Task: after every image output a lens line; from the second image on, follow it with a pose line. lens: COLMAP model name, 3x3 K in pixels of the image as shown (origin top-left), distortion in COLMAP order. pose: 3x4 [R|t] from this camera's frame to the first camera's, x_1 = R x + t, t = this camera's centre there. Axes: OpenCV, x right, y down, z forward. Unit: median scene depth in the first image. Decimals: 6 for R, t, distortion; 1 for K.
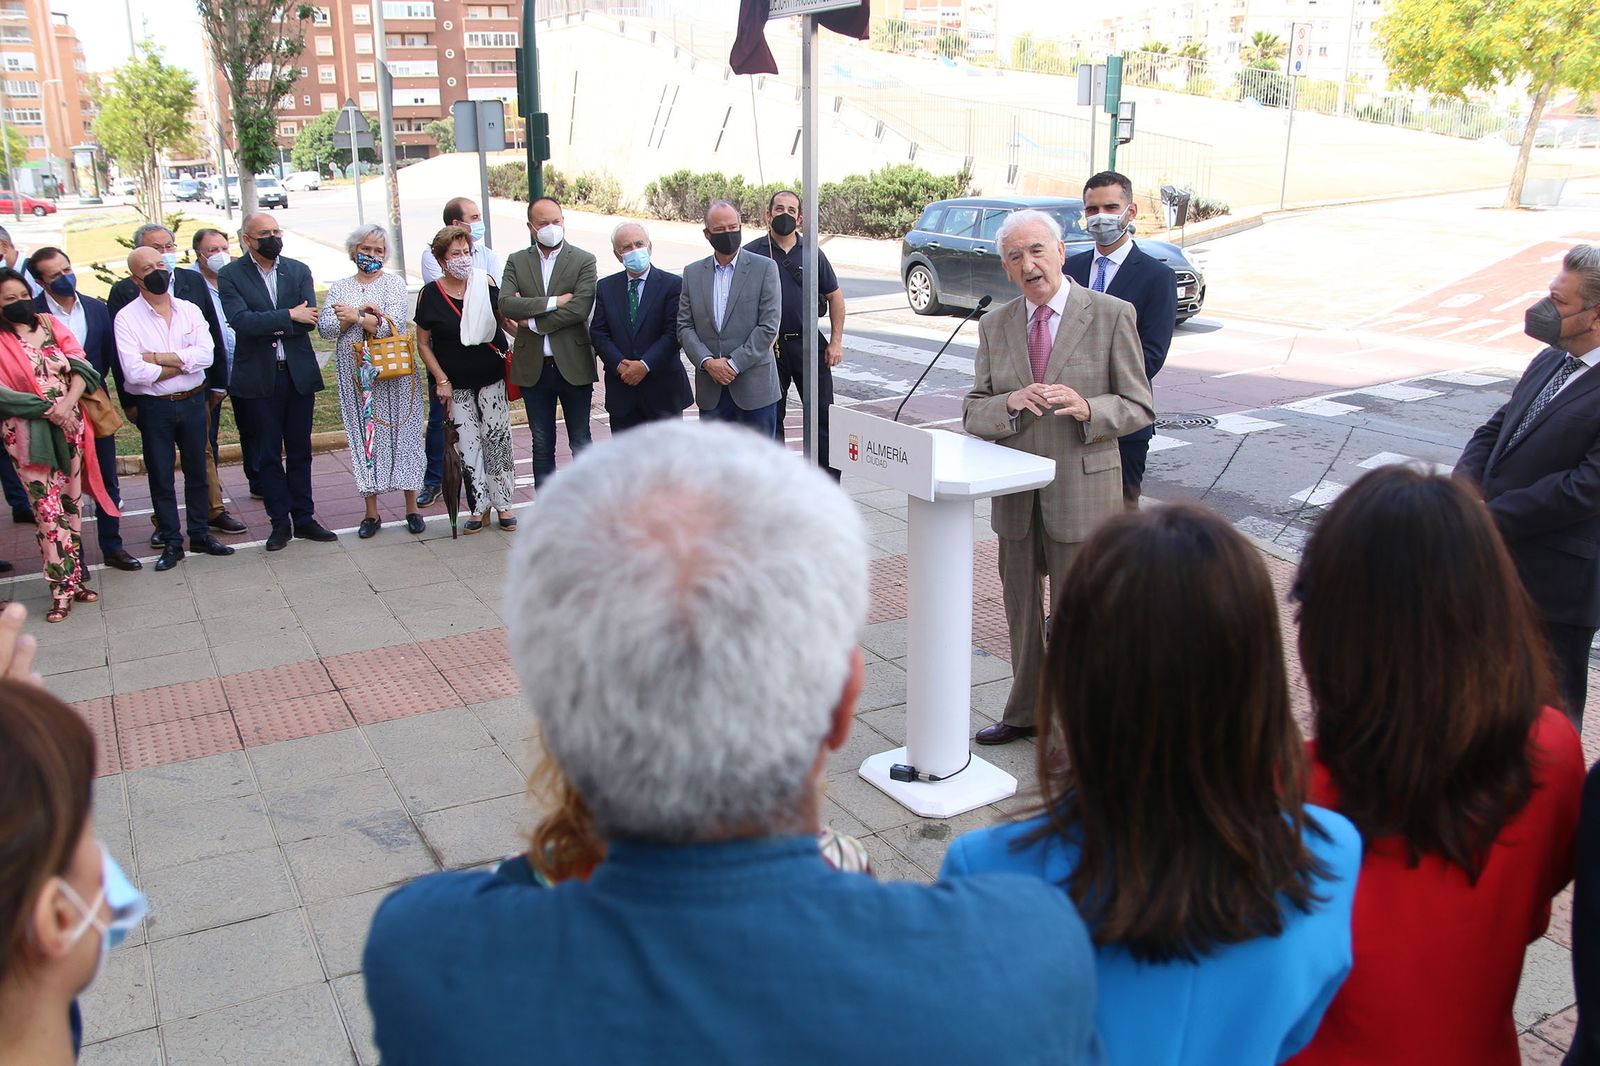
lens RADIAL K [[1348.2, 0, 790.8], [0, 1348.2, 556.1], [0, 0, 1]] dist [-0.117103, 0.134524]
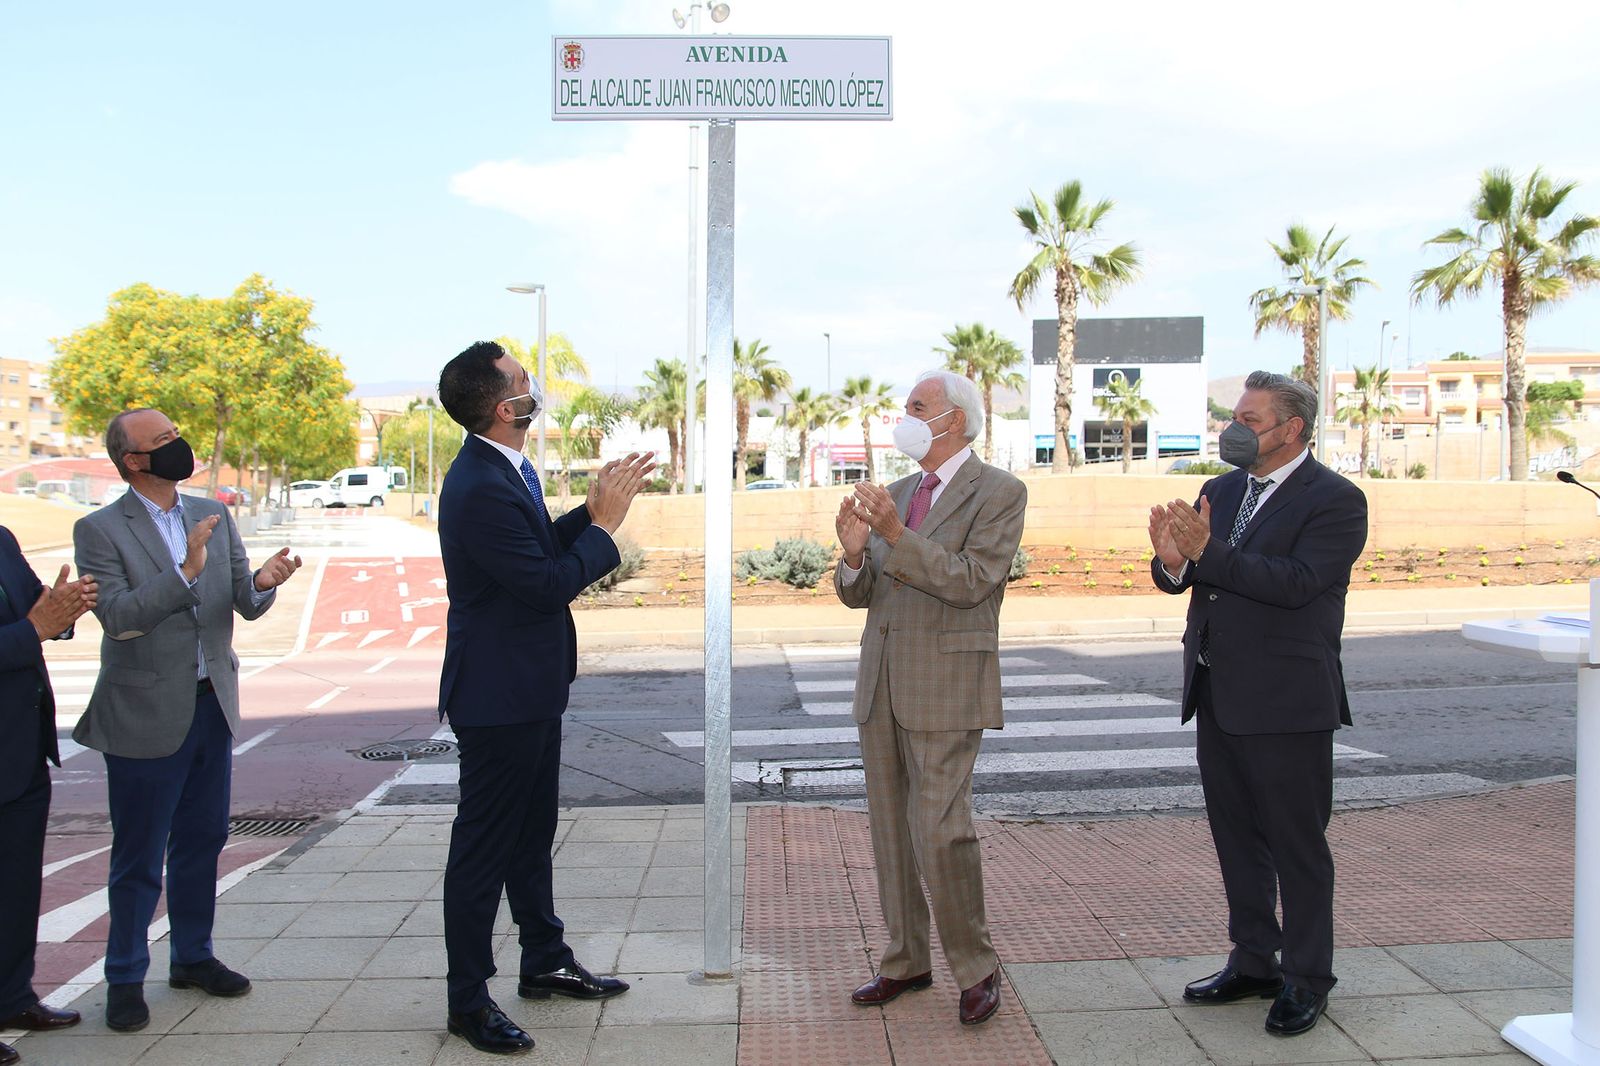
lens RADIAL K [[1305.2, 0, 792.3], [0, 1305.2, 550.5], [0, 0, 1]] dist [-0.130252, 0.123869]
pose [[0.458897, -0.026216, 0.888103, -0.144319], [0.269117, 0.956711, -0.110816, -0.031499], [-0.846753, 0.289857, 0.446087, 0.192987]]
